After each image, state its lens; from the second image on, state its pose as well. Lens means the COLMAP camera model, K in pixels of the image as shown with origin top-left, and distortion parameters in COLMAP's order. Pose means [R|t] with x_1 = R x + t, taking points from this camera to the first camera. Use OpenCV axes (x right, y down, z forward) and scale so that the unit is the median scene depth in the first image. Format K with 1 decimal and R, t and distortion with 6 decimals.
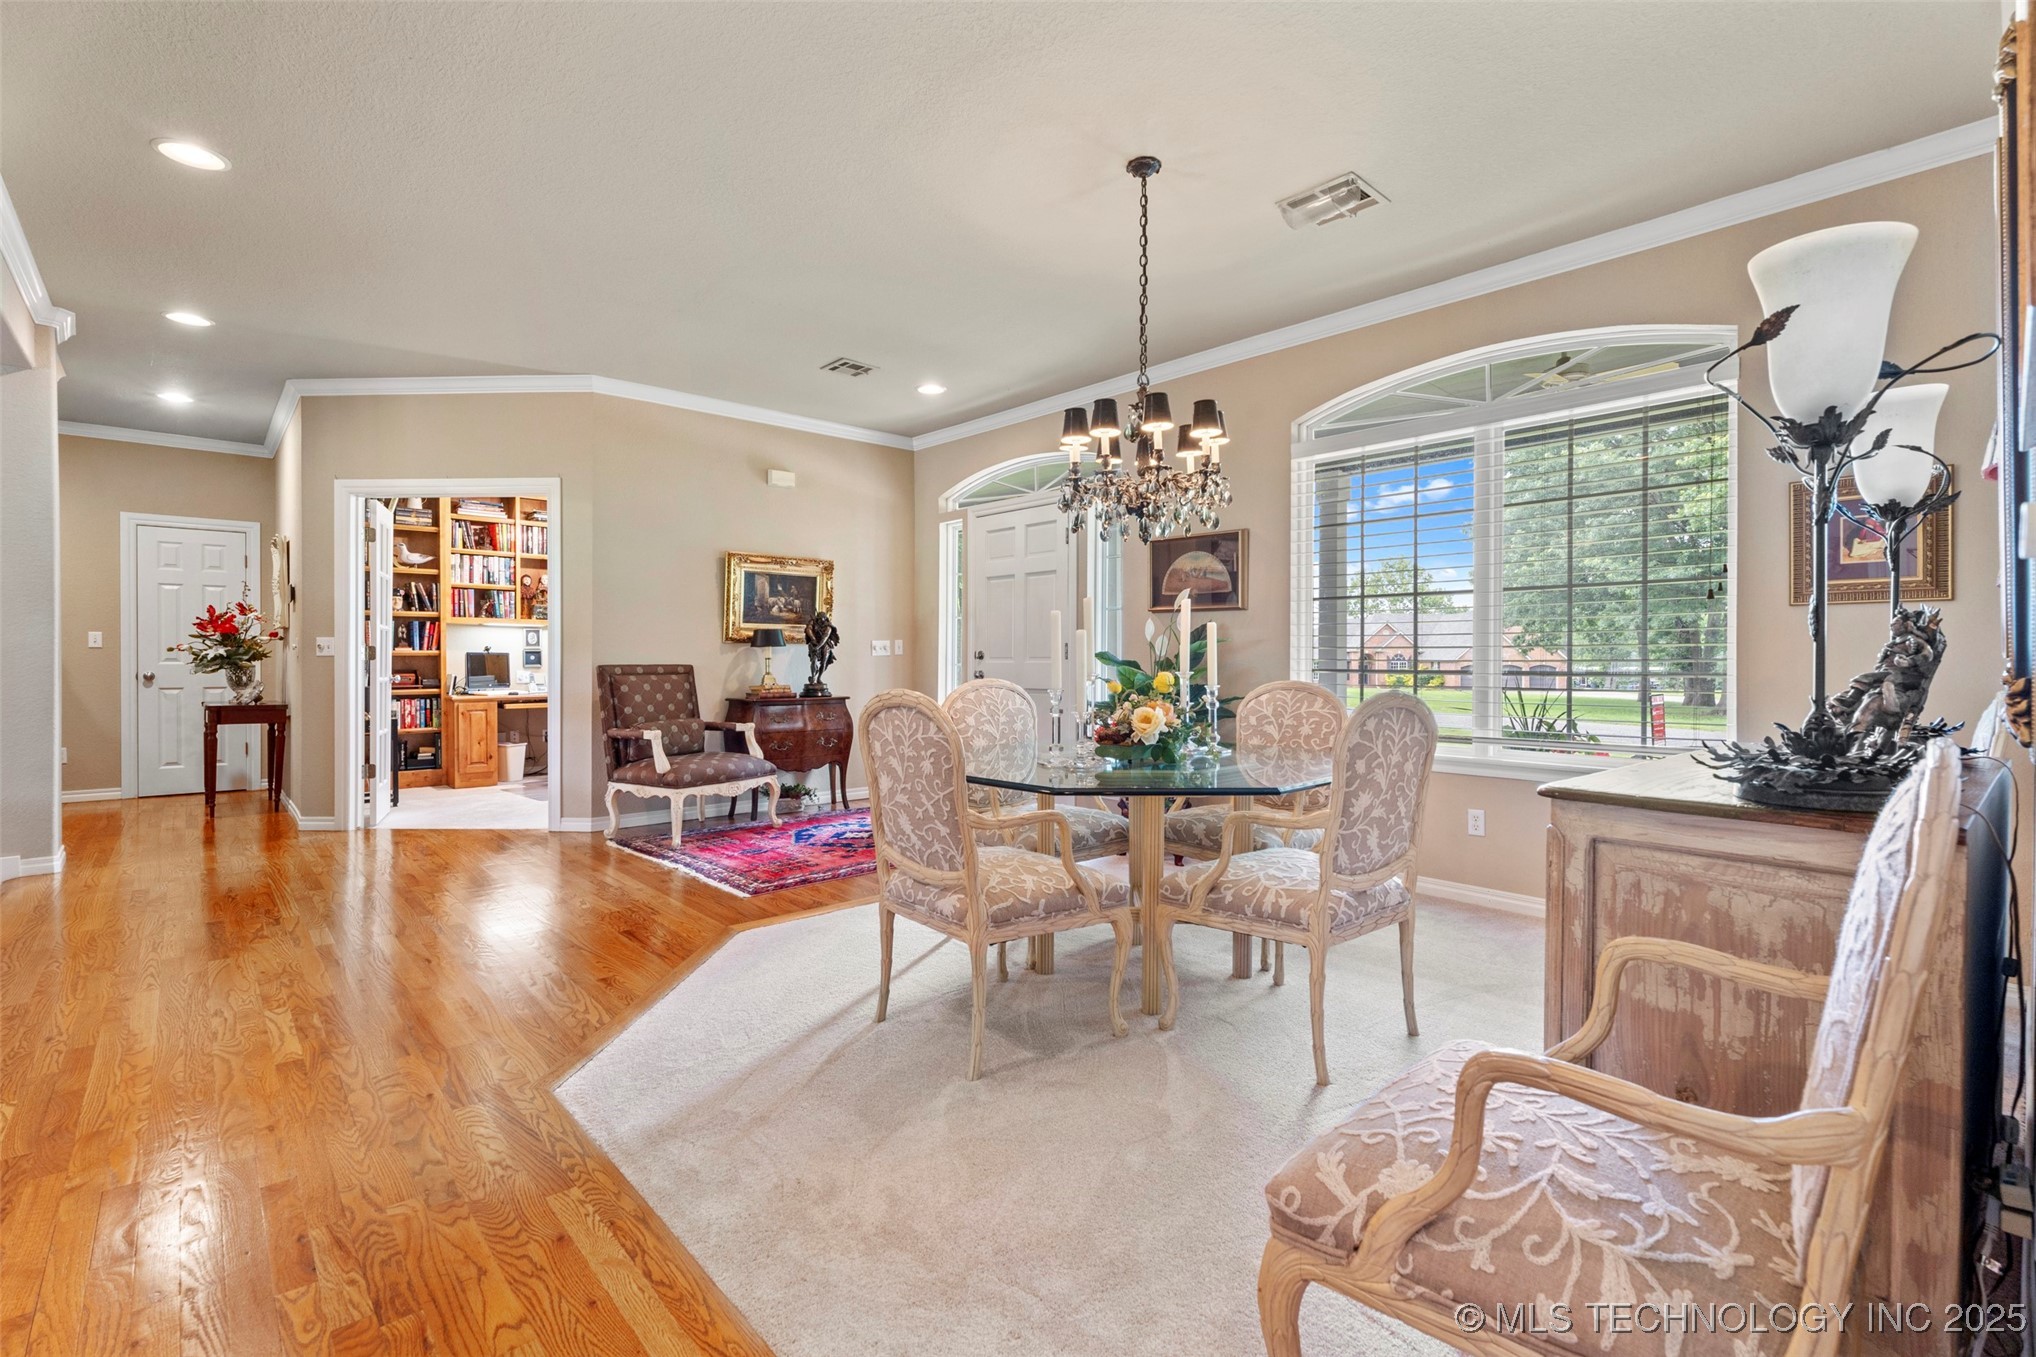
lens RADIAL K [[895.3, 0, 1024.3], [0, 895.3, 664.9], [0, 0, 1]] dist [-0.001060, -0.001955]
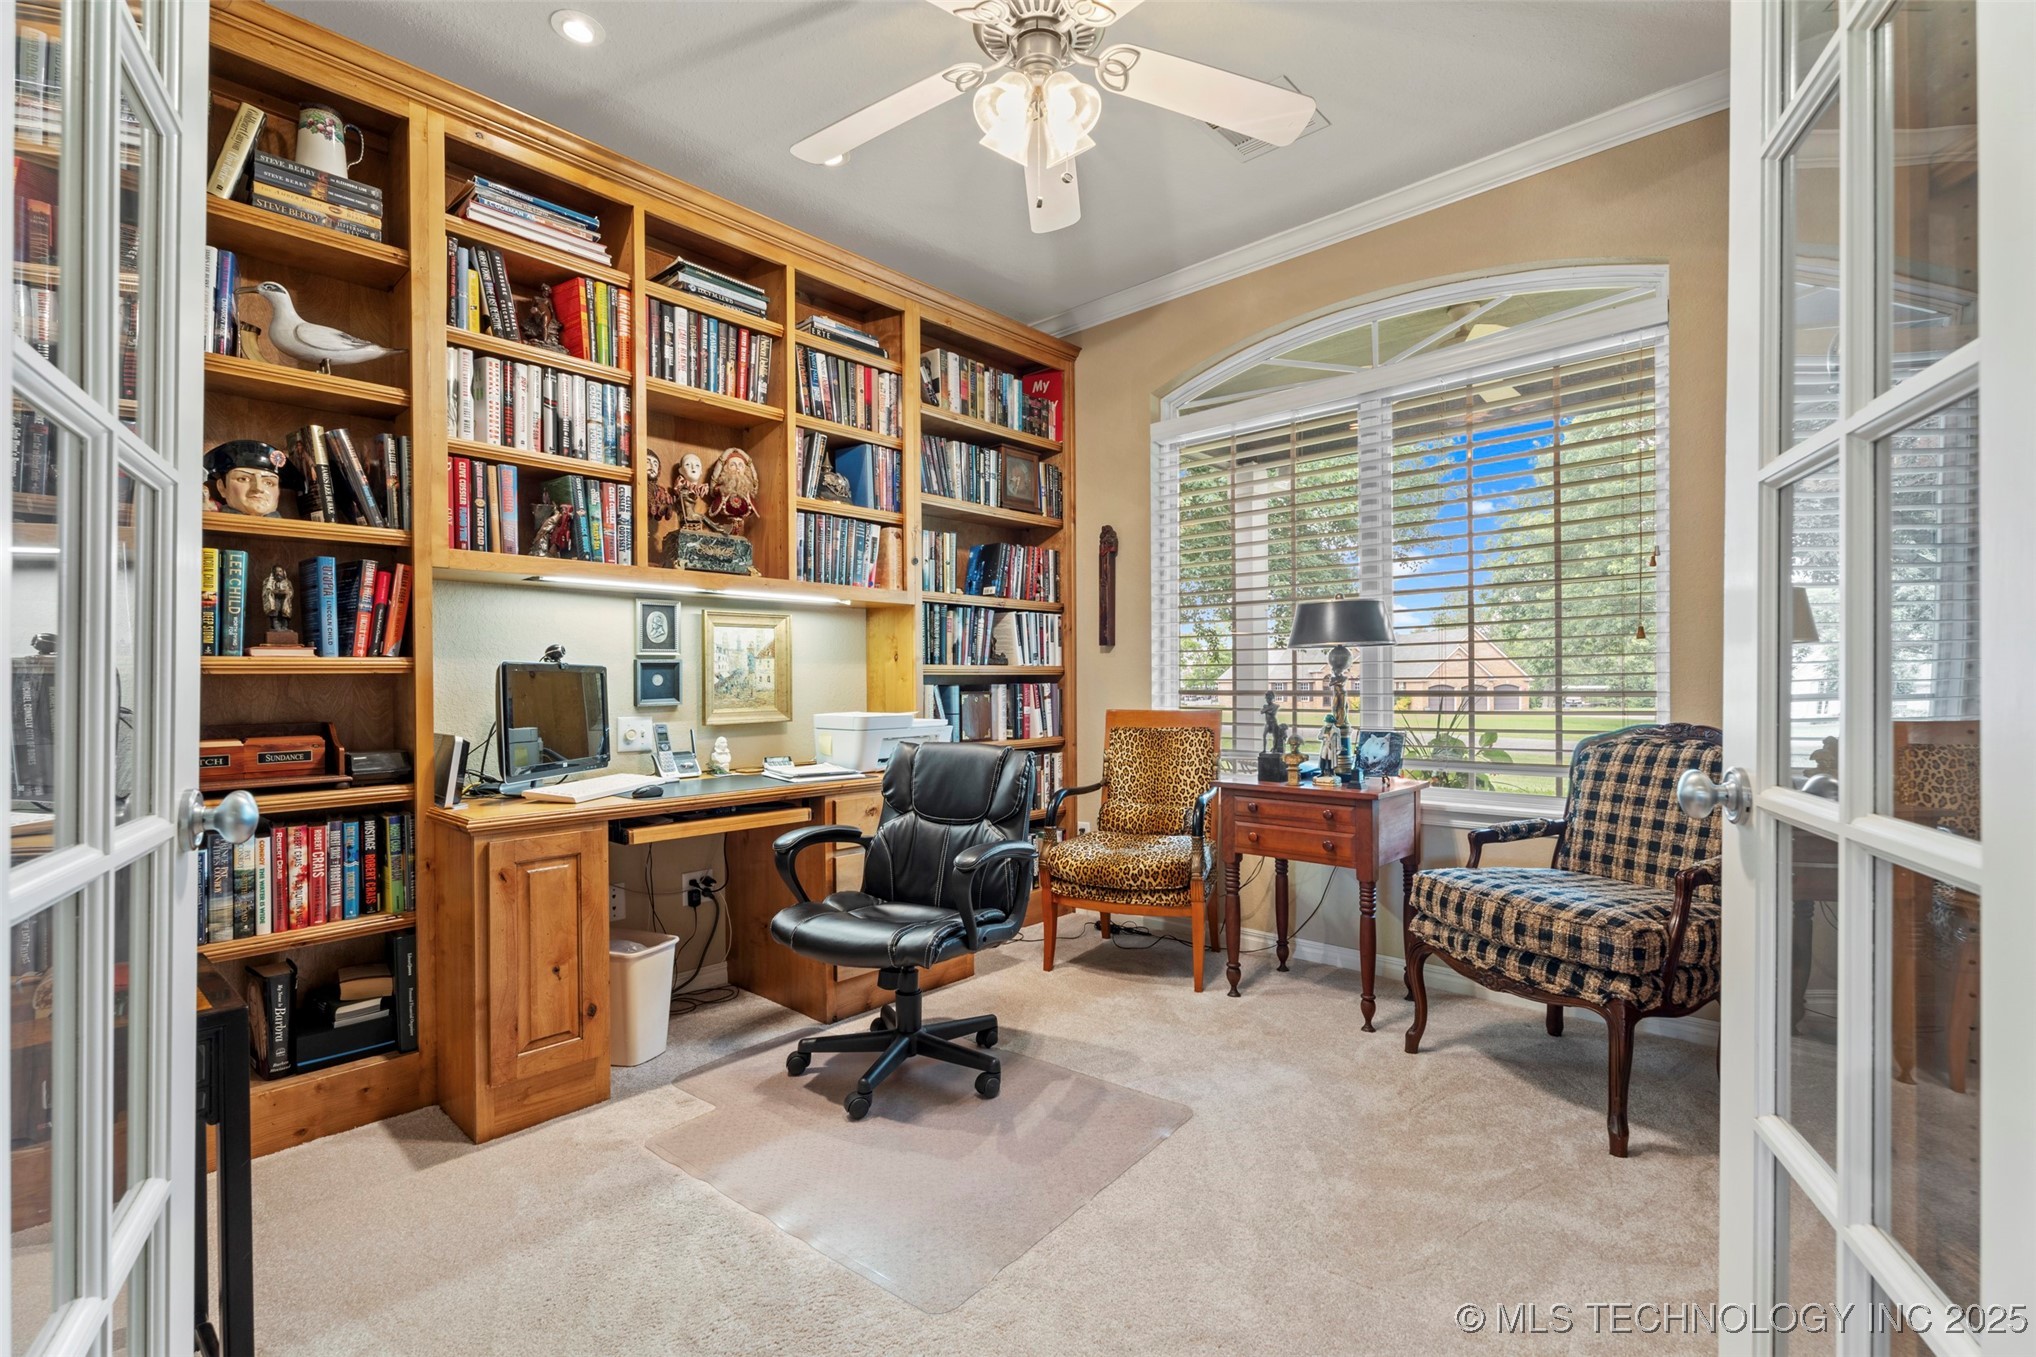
lens RADIAL K [[895.3, 0, 1017.4], [0, 895.3, 682.2], [0, 0, 1]] dist [-0.001060, -0.001955]
pose [[0.997624, -0.007656, 0.068471, -0.469077], [0.008187, 0.999938, -0.007488, -0.003788], [-0.068410, 0.008031, 0.997625, 0.684099]]
